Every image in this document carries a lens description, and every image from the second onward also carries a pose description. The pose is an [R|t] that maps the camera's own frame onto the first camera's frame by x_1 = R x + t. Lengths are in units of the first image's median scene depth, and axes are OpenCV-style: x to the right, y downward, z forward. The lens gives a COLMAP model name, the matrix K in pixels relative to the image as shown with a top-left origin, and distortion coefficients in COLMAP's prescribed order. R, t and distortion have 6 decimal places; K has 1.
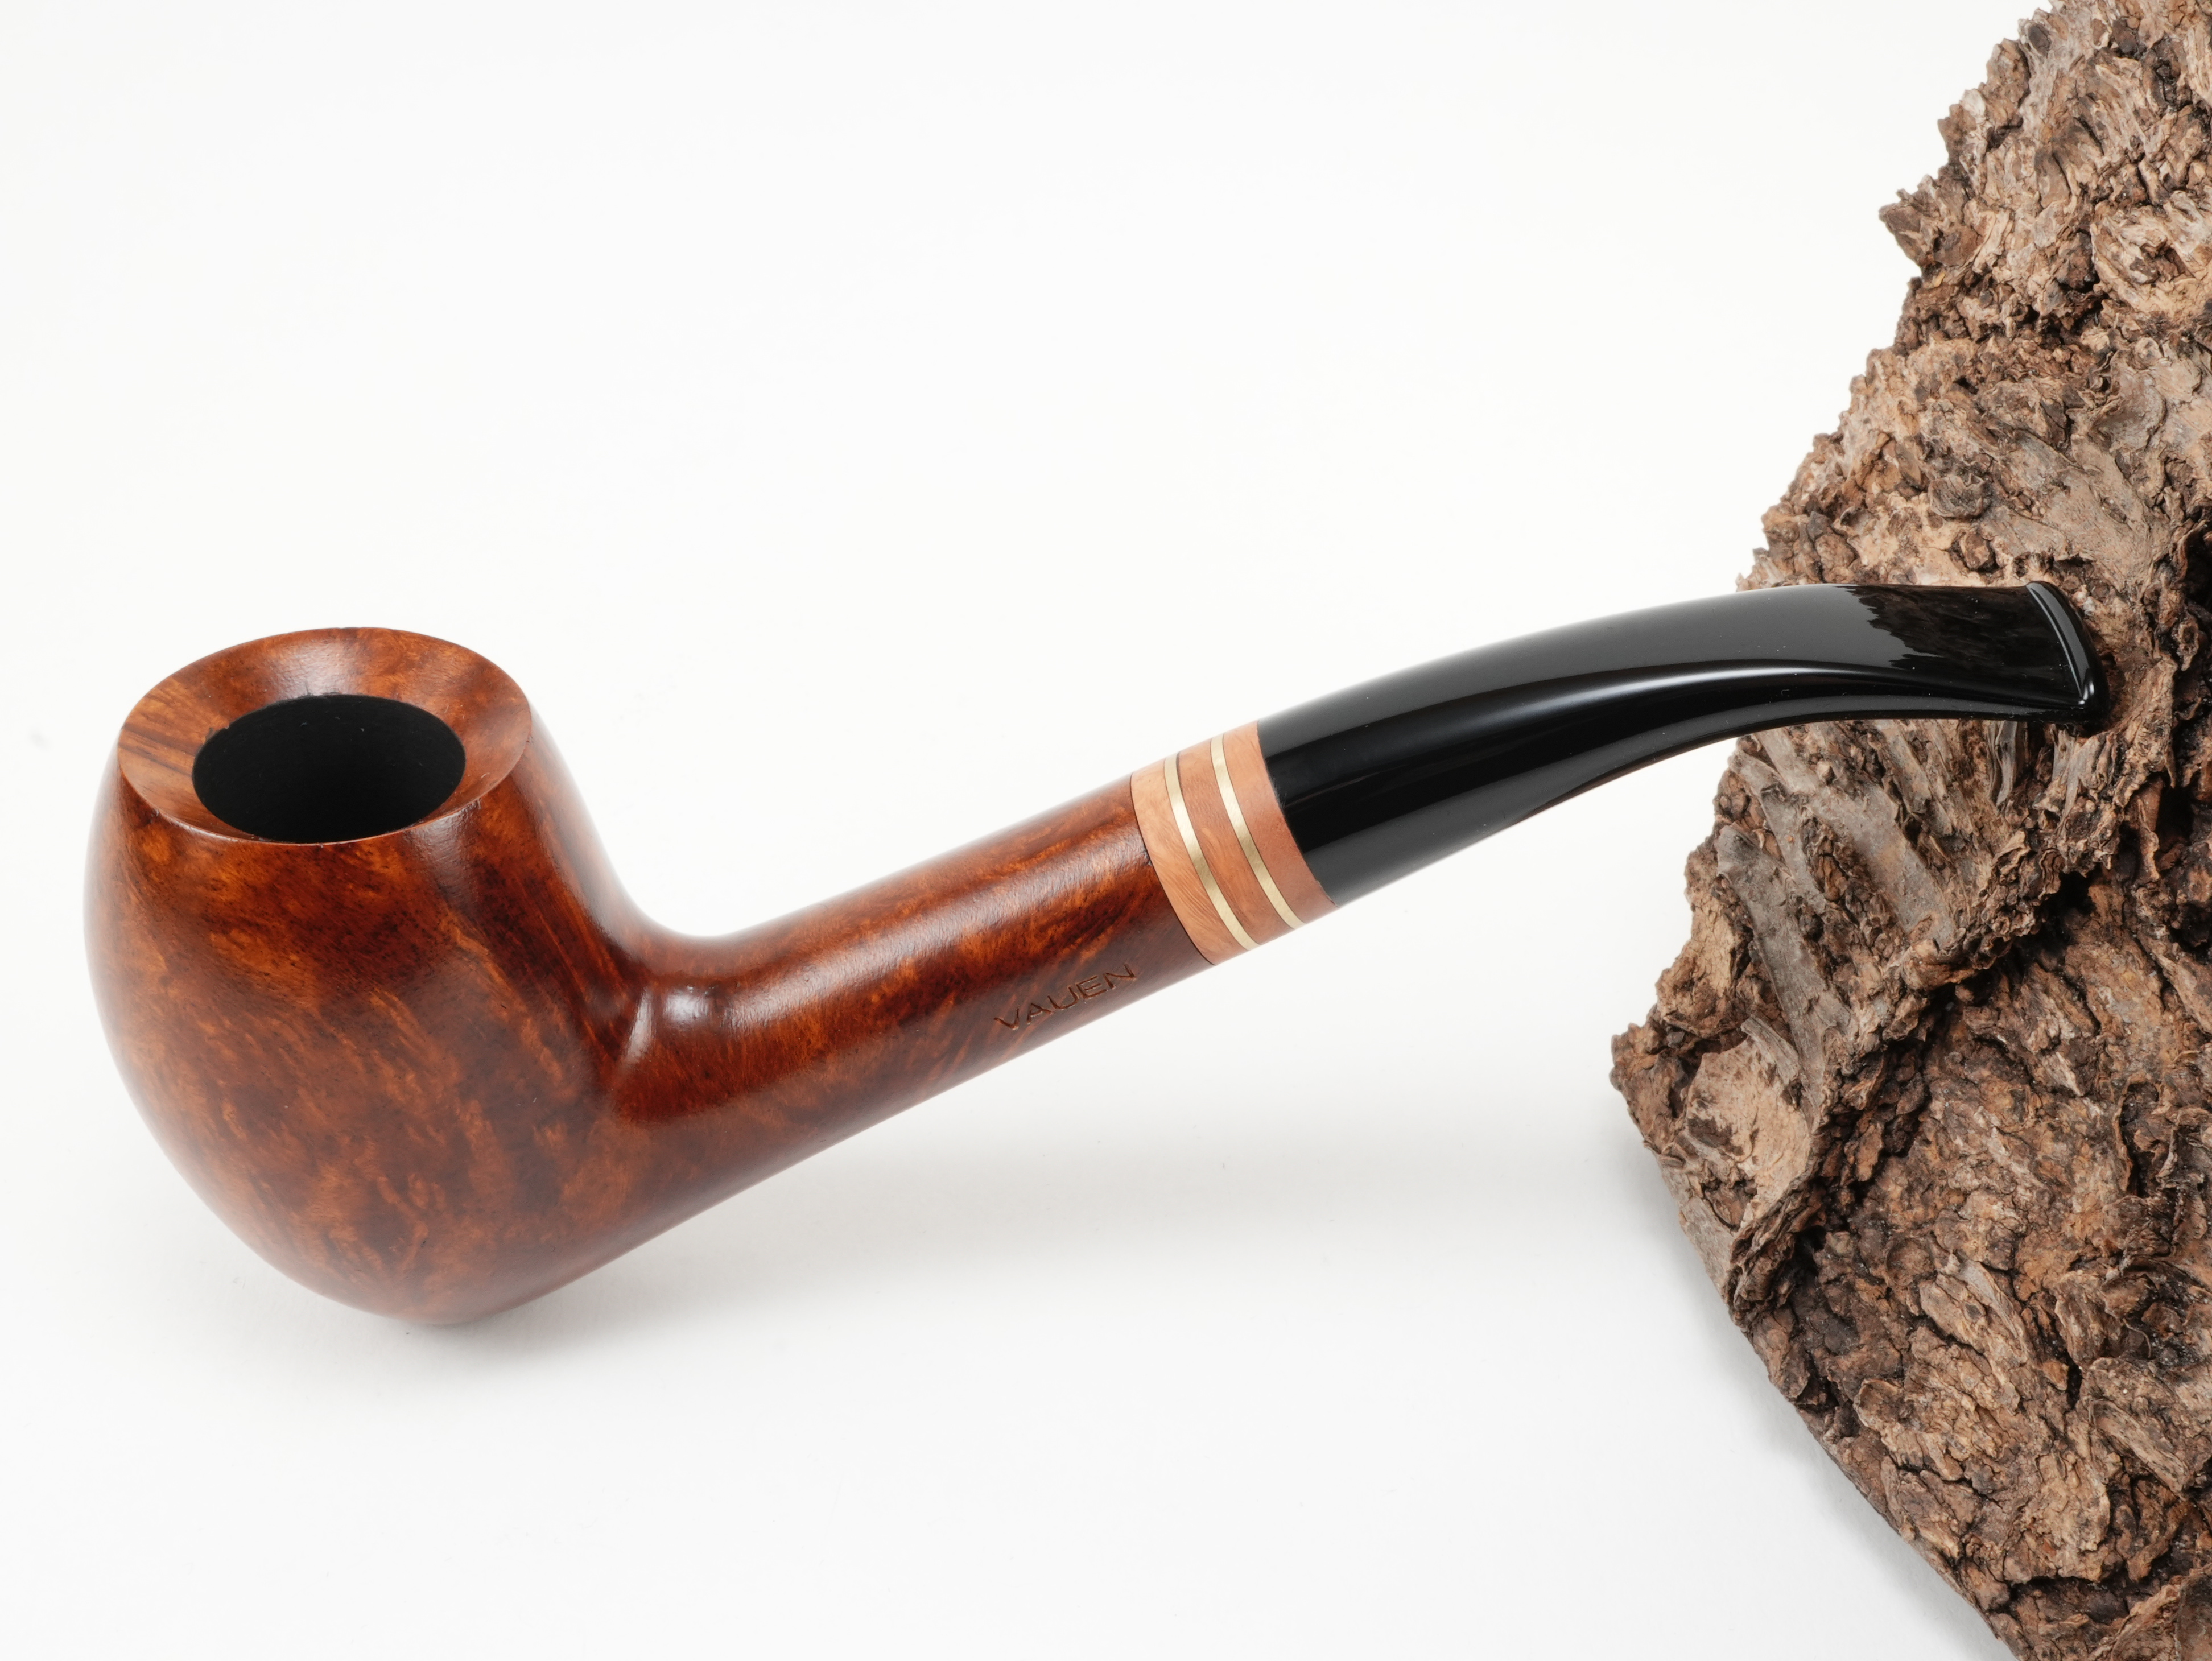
lens RADIAL K [[3167.3, 0, 1110.1], [0, 3167.3, 830.8], [0, 0, 1]] dist [-0.006328, 0.000000]
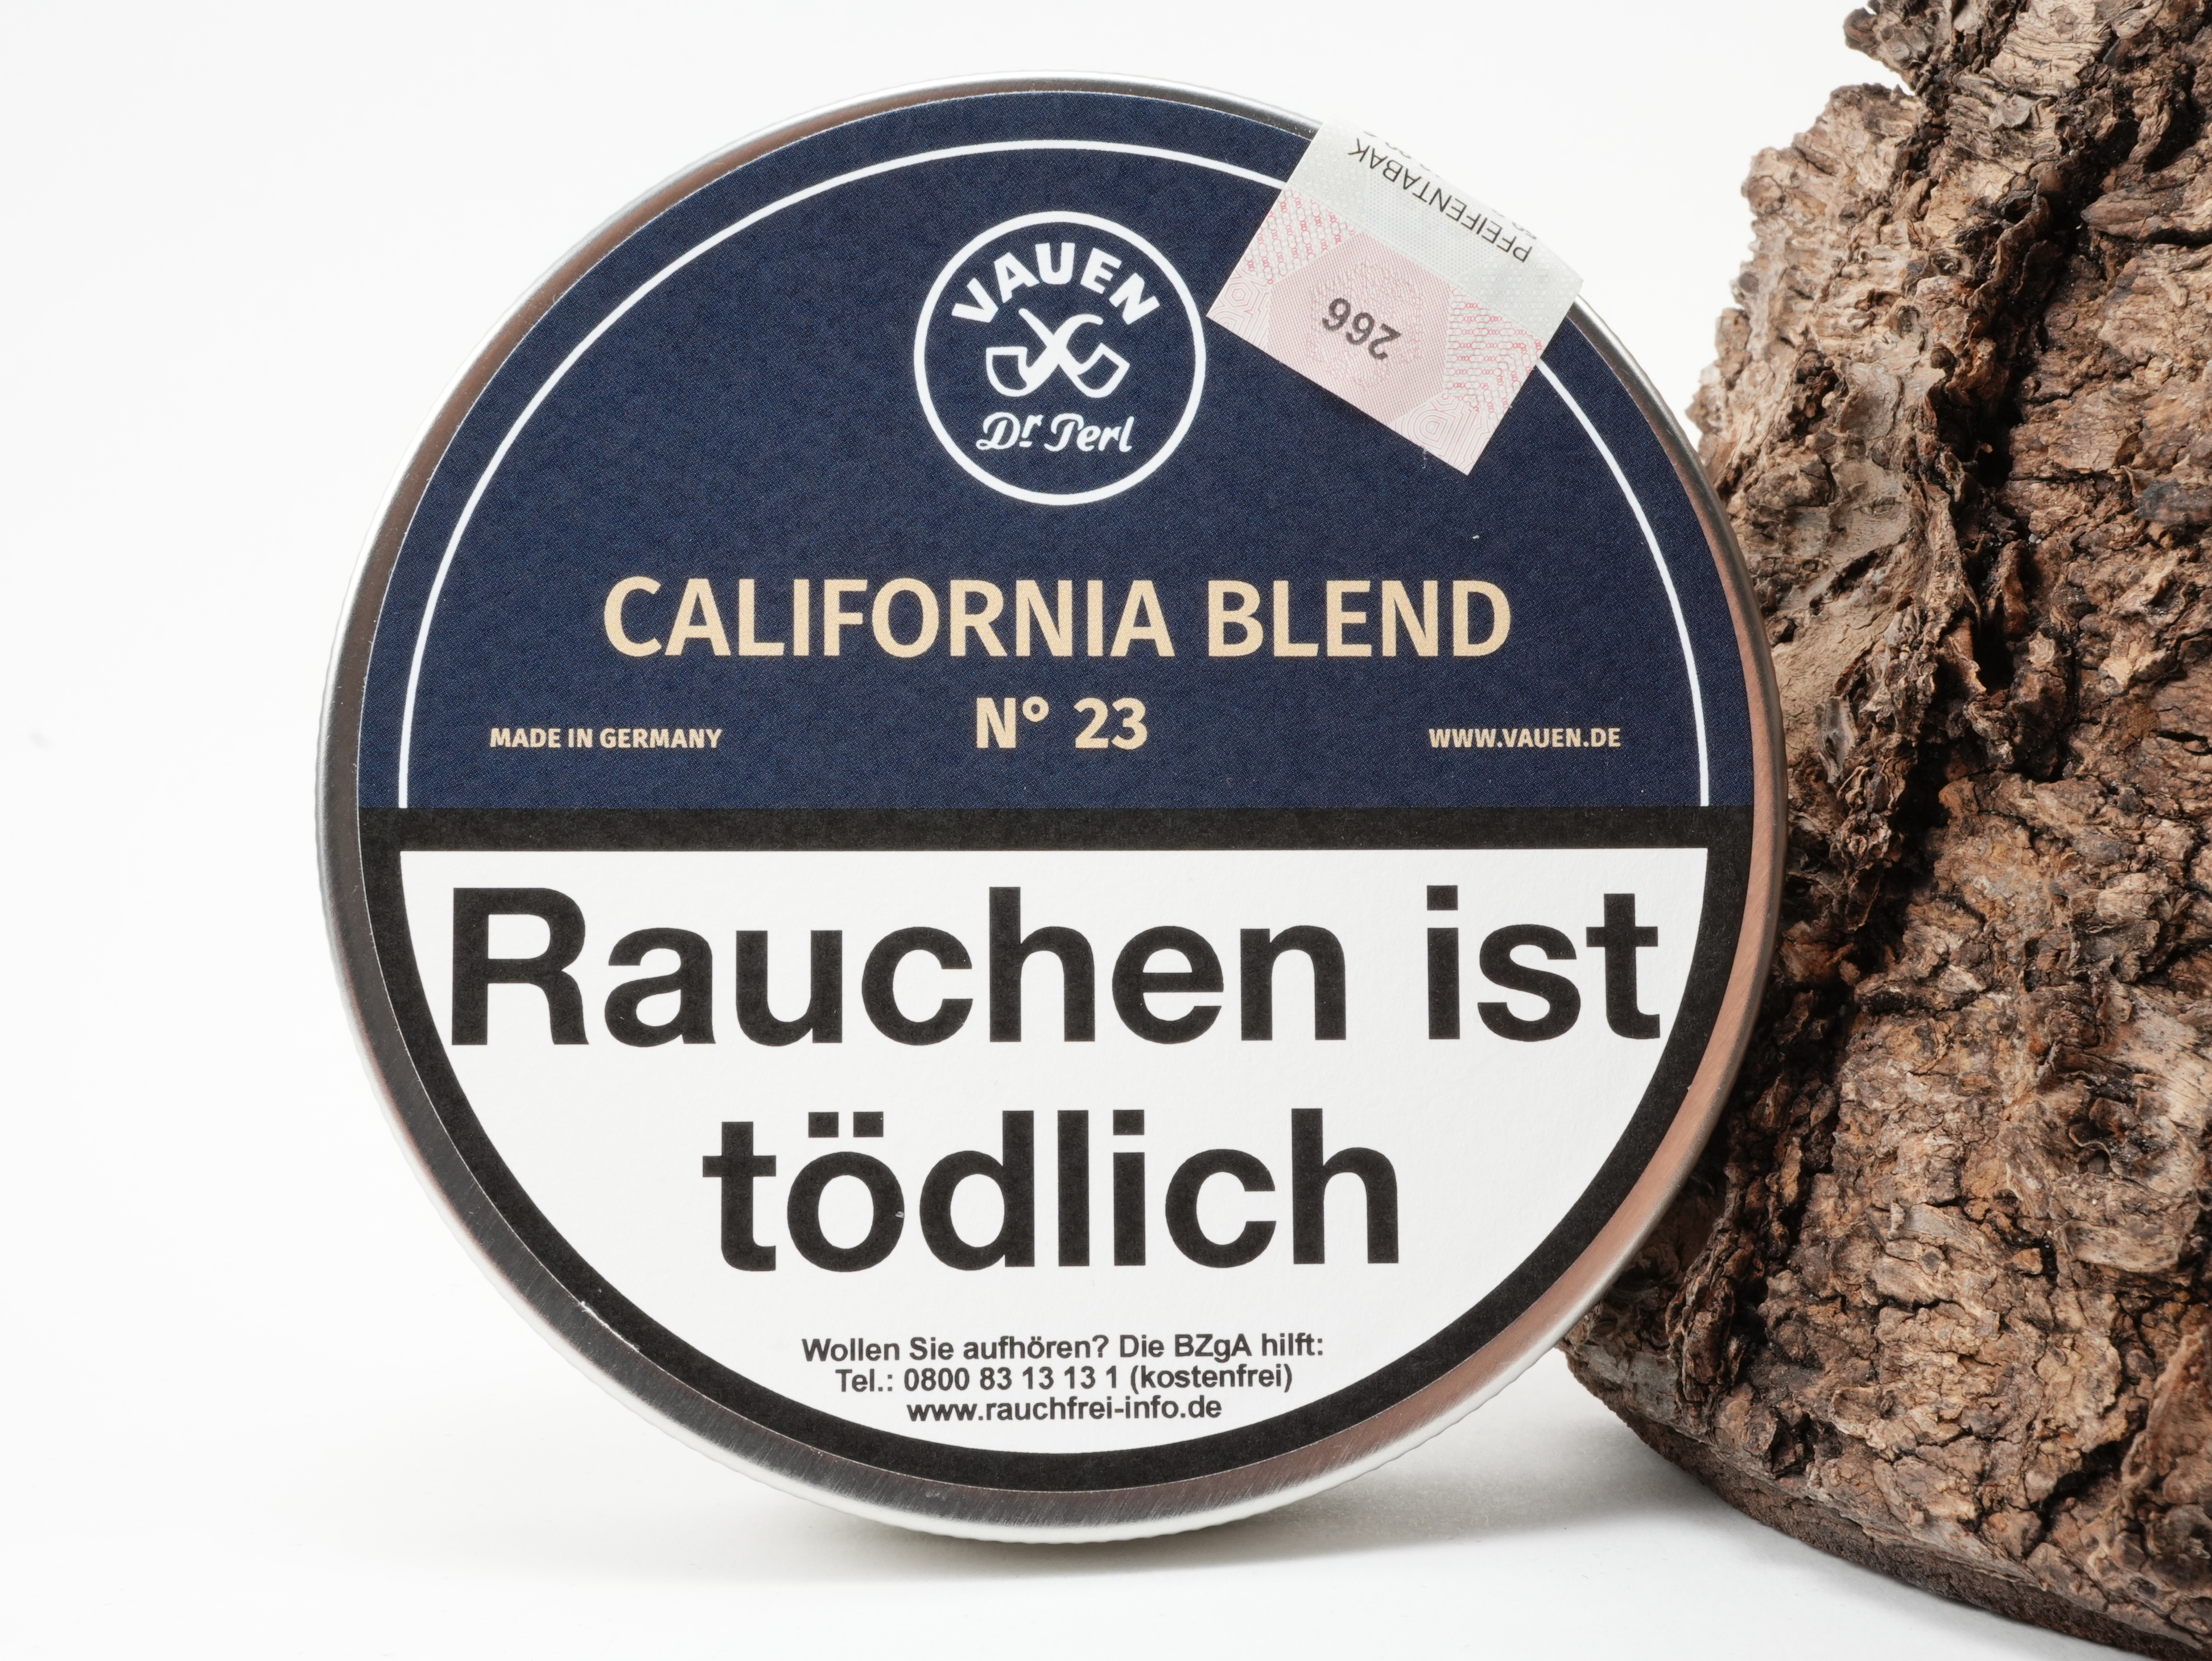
lens RADIAL K [[3167.3, 0, 1126.6], [0, 3167.3, 813.8], [0, 0, 1]] dist [-0.006328, 0.000000]
pose [[0.995264, -0.095428, 0.018530, 0.044861], [0.090333, 0.837474, -0.538959, 0.494596], [0.035913, 0.538081, 0.842128, 0.181103]]
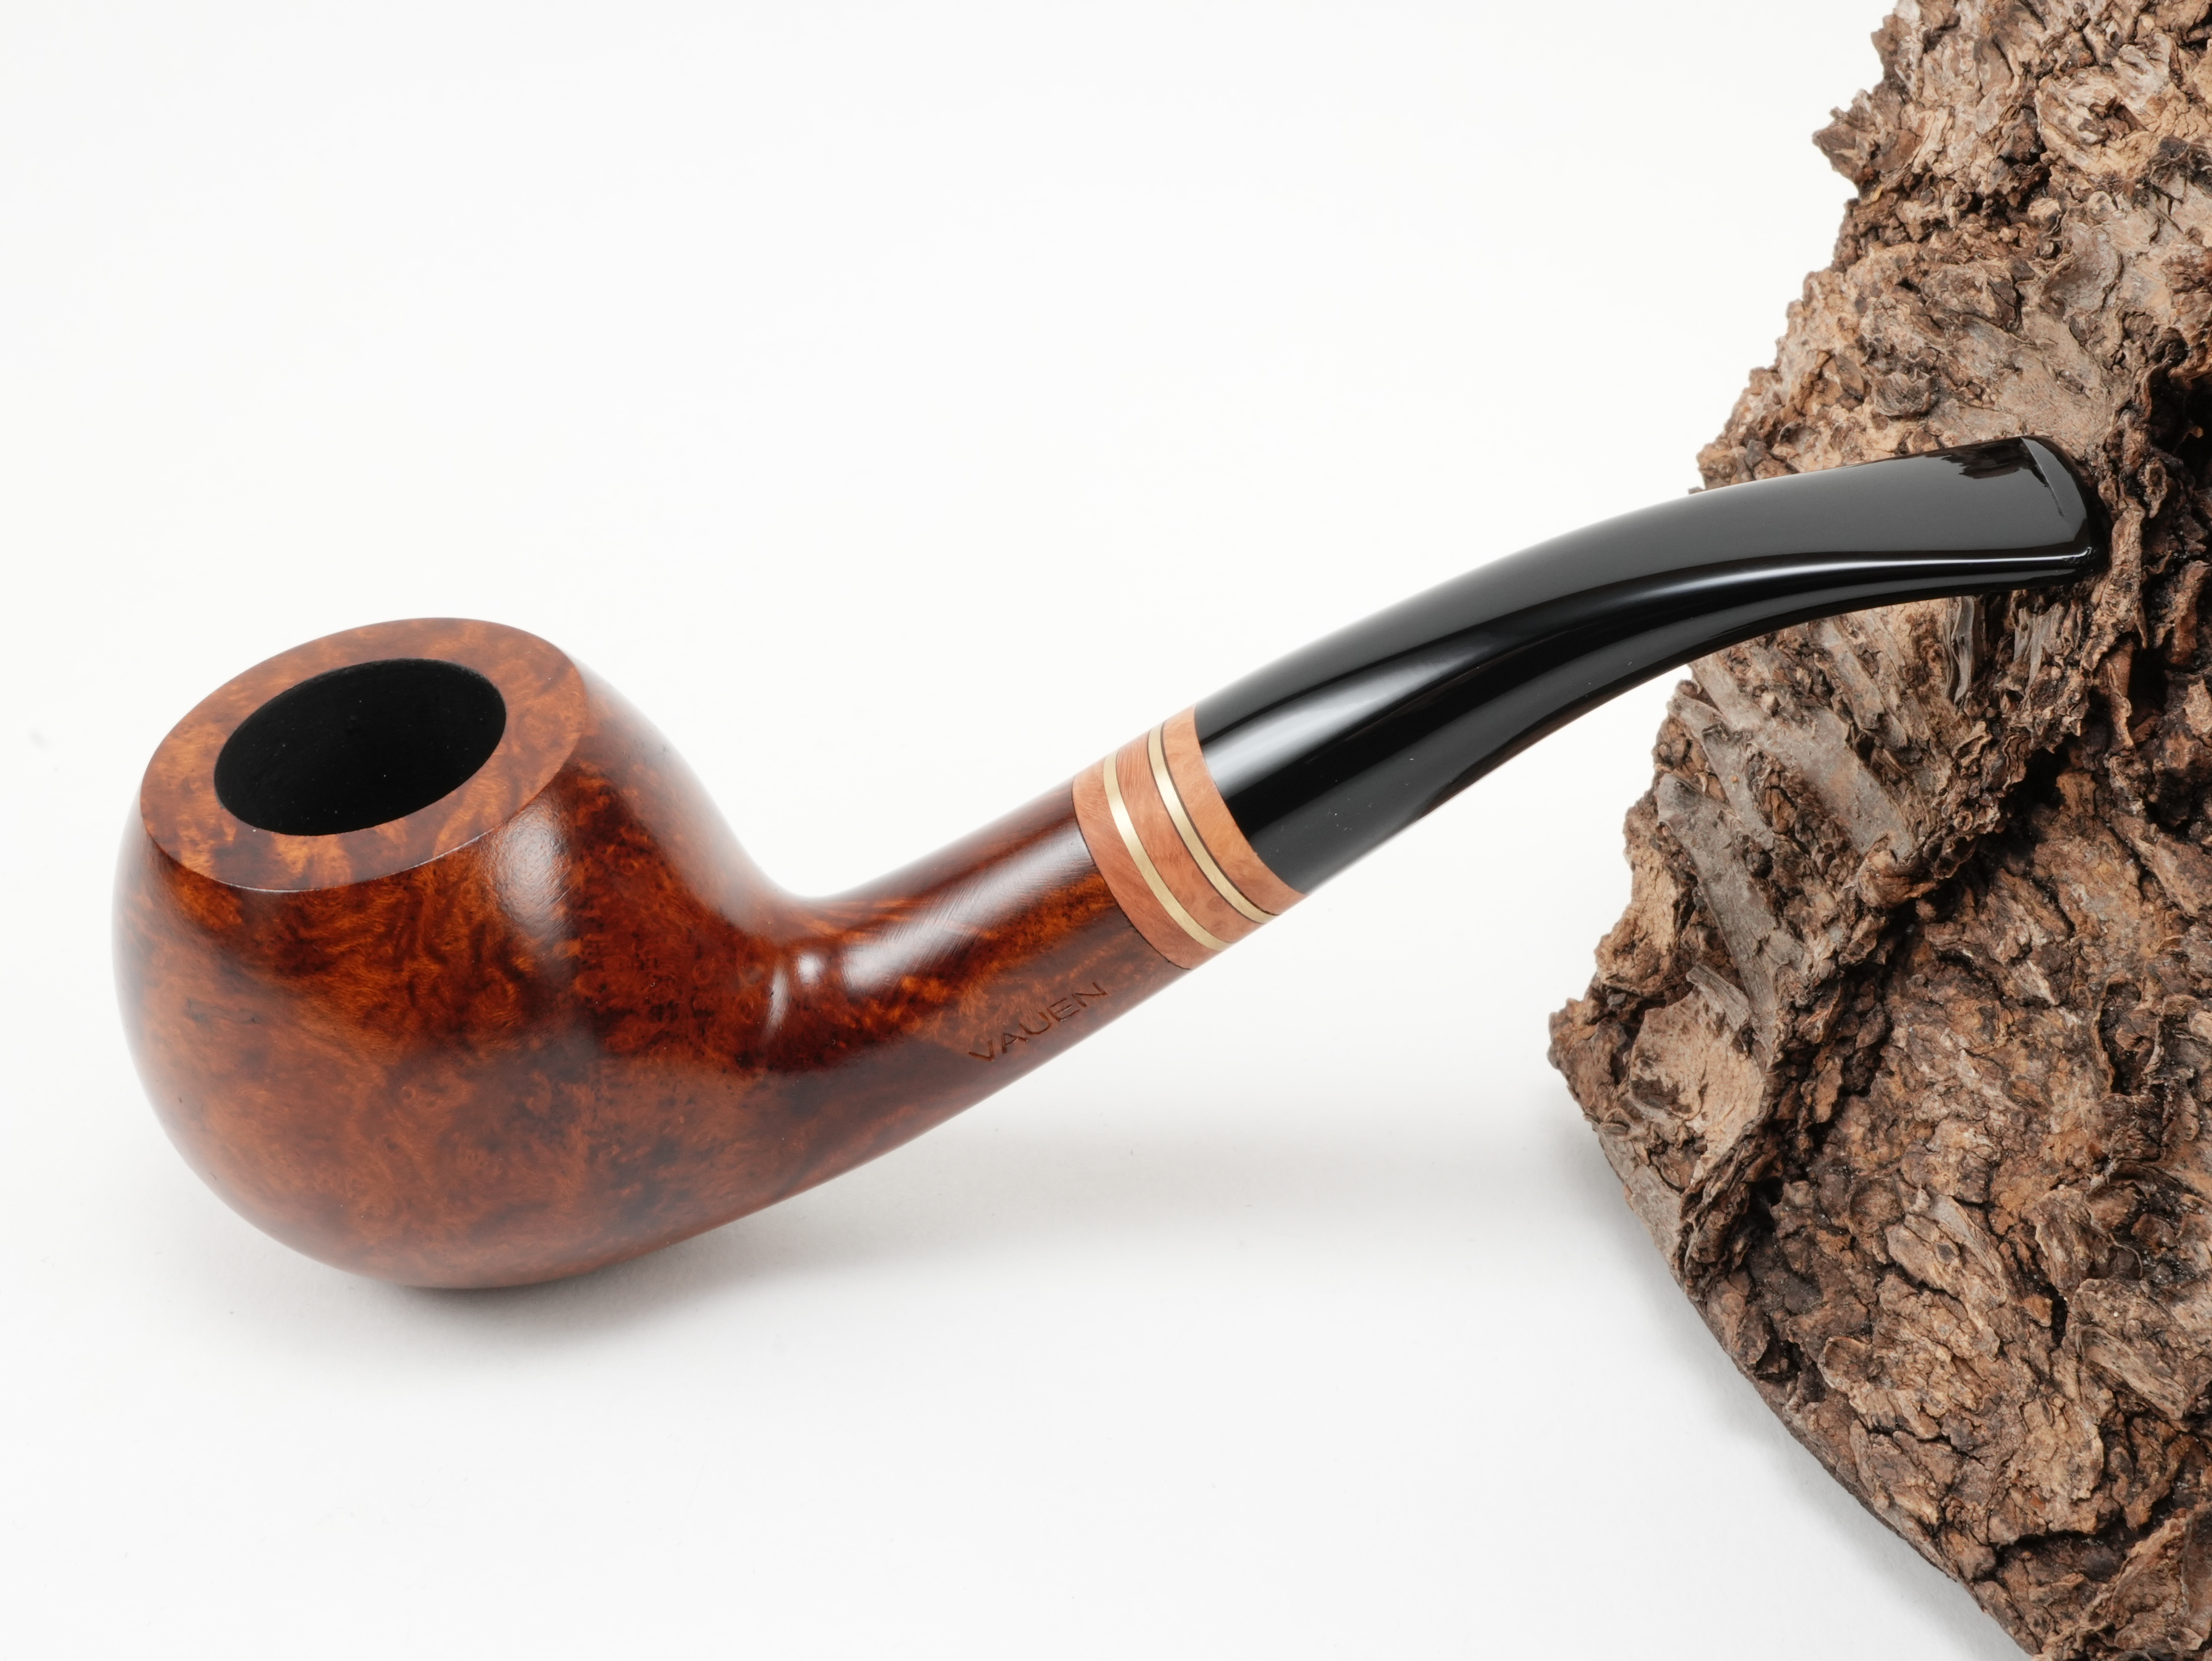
lens RADIAL K [[3167.3, 0, 1106.5], [0, 3167.3, 829.7], [0, 0, 1]] dist [-0.006328, 0.000000]
pose [[0.999897, -0.003992, 0.013782, 0.018421], [0.005261, 0.995627, -0.093271, 0.112793], [-0.013349, 0.093334, 0.995545, 0.082390]]
